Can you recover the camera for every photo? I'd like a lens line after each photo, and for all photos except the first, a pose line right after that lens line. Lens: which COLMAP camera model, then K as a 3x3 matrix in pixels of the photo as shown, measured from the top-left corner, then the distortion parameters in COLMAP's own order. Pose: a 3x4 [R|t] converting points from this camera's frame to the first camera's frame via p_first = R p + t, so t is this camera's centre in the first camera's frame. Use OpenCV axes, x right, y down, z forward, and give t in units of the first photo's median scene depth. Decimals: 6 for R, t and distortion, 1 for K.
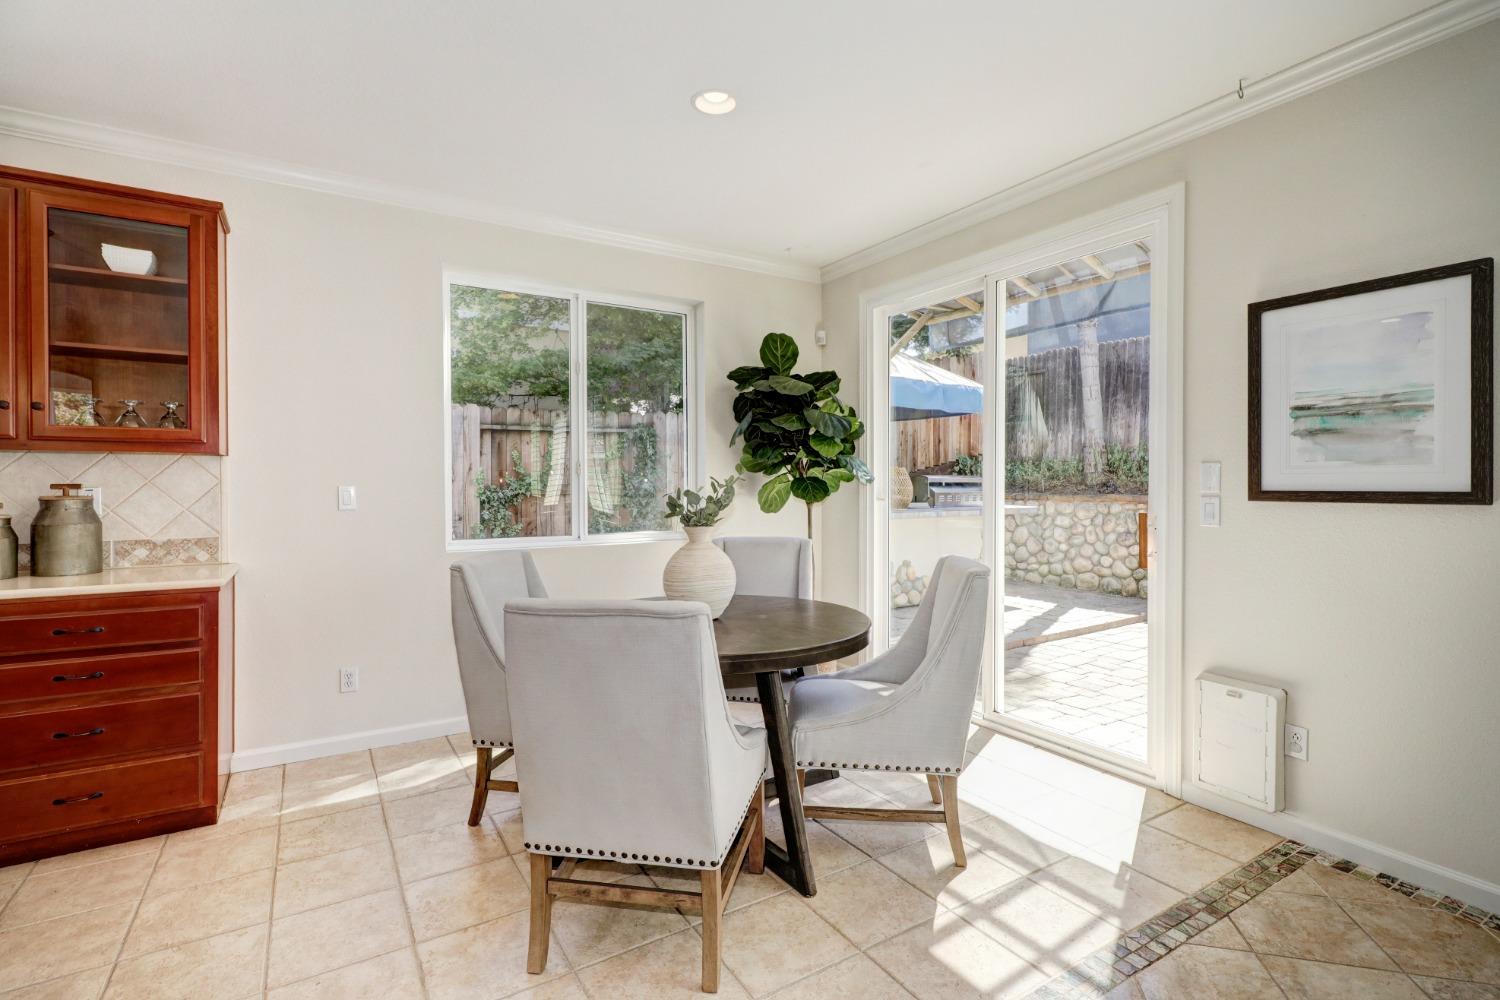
lens RADIAL K [[700.4, 0, 742.2], [0, 700.4, 486.8], [0, 0, 1]] dist [0.004004, -0.002075]
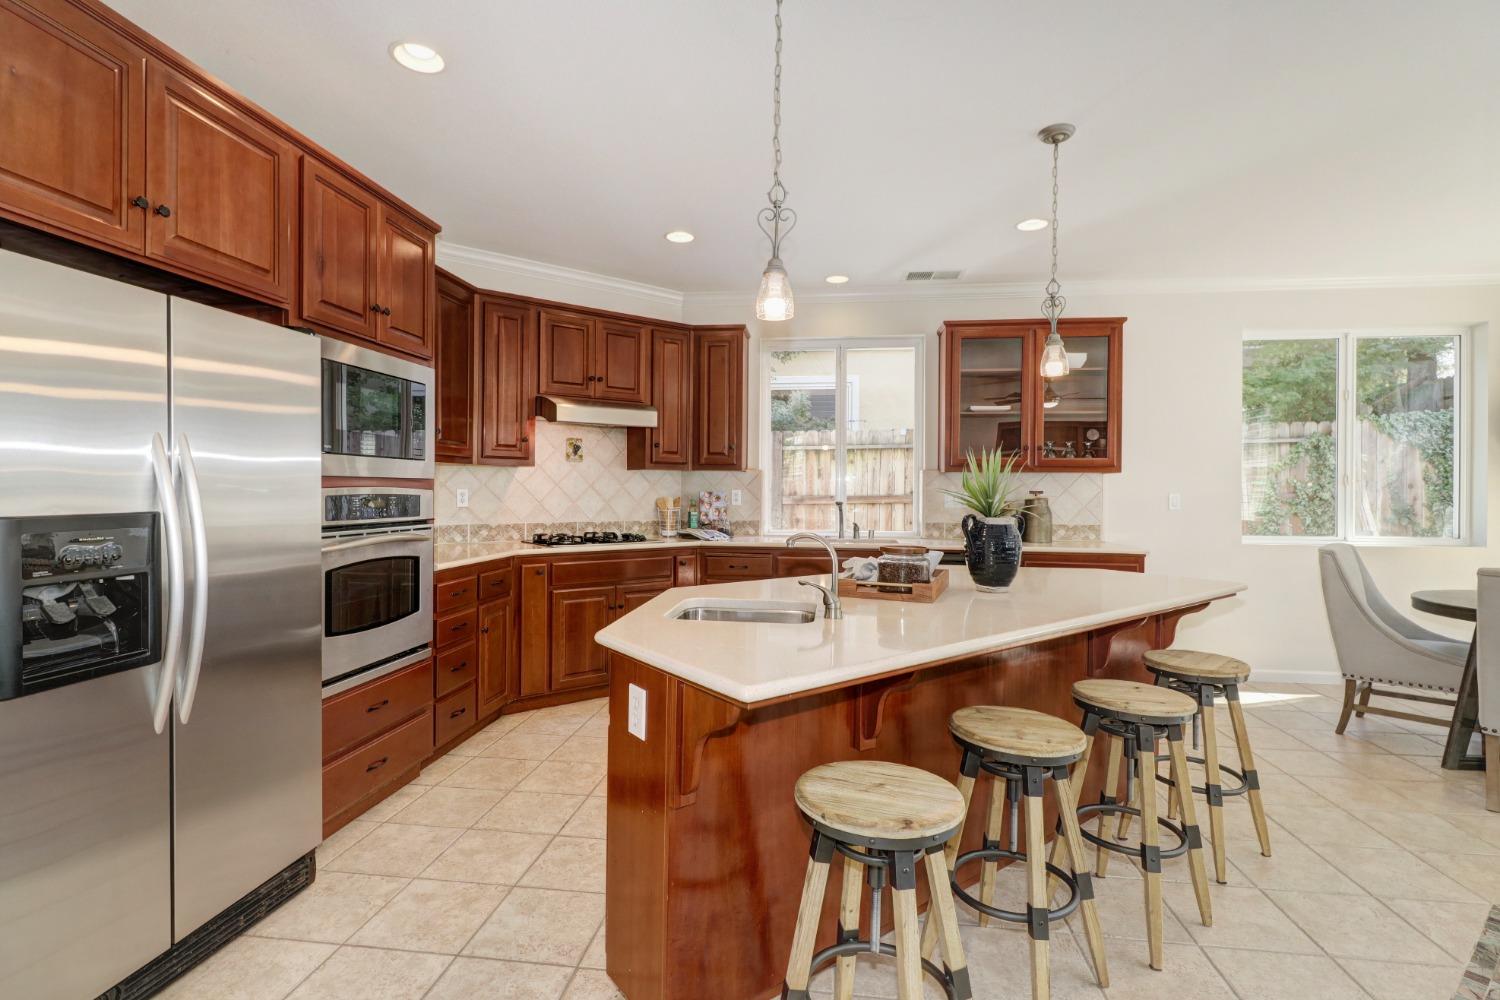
lens RADIAL K [[700.4, 0, 745.0], [0, 700.4, 495.3], [0, 0, 1]] dist [0.004004, -0.002075]
pose [[0.782363, 0.012573, -0.622695, -0.399374], [-0.010304, 0.999921, 0.007243, 0.001467], [0.622737, 0.000749, 0.782431, -0.782900]]
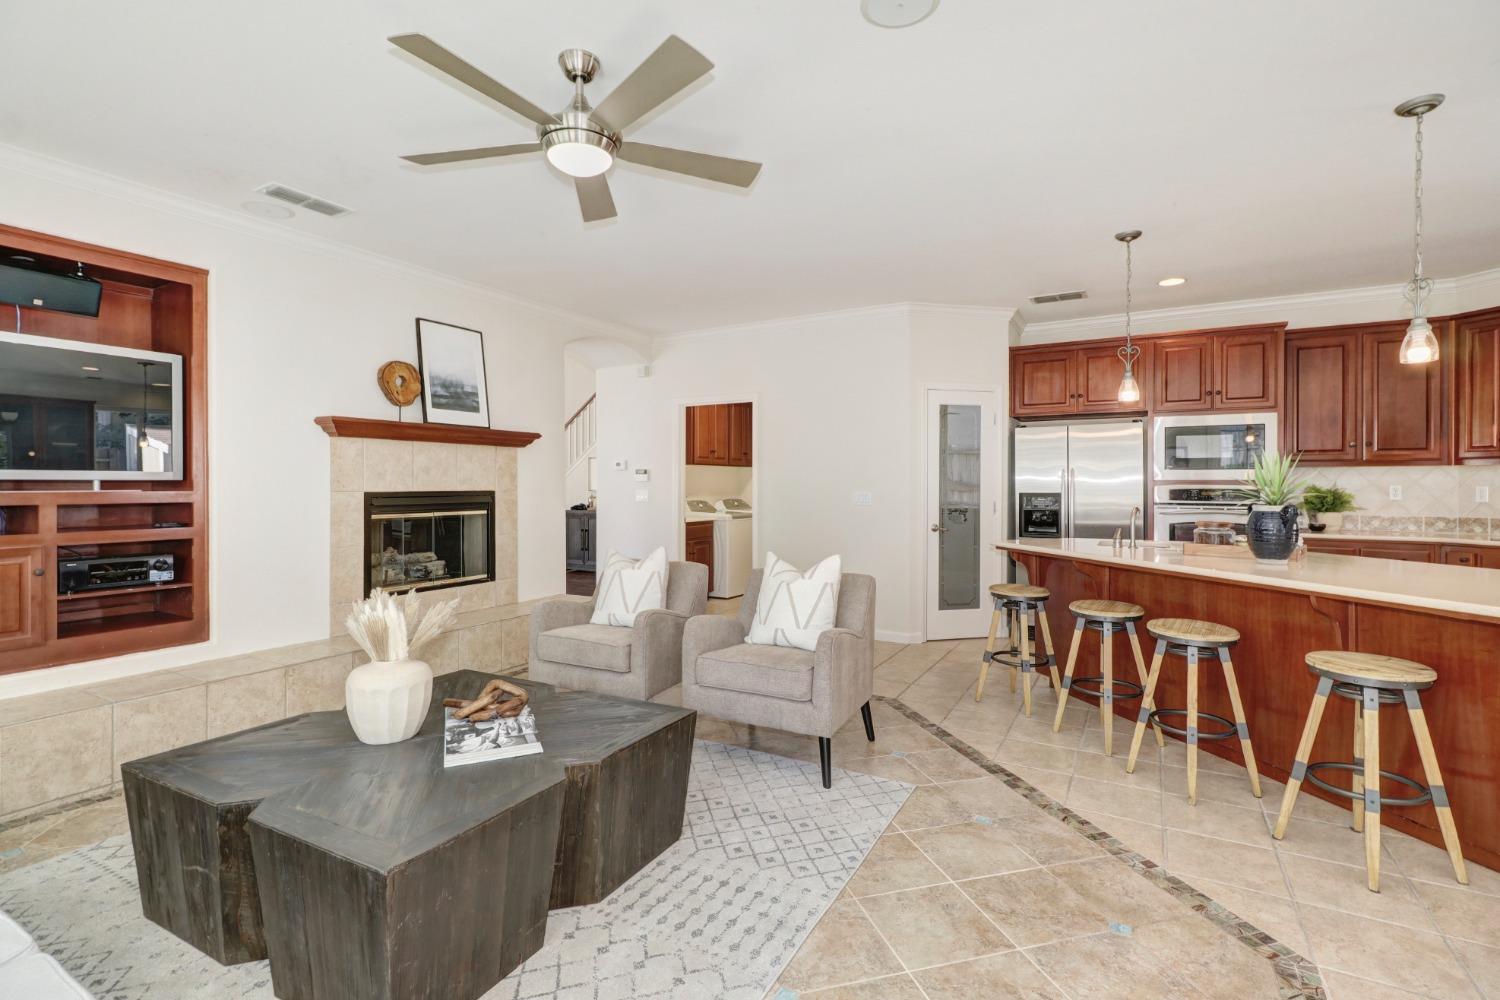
lens RADIAL K [[700.4, 0, 748.3], [0, 700.4, 485.2], [0, 0, 1]] dist [0.004004, -0.002075]
pose [[-0.873747, 0.001087, -0.486380, 0.519346], [-0.001266, 0.999989, 0.004509, -0.003281], [0.486380, 0.004556, -0.873736, 0.597386]]
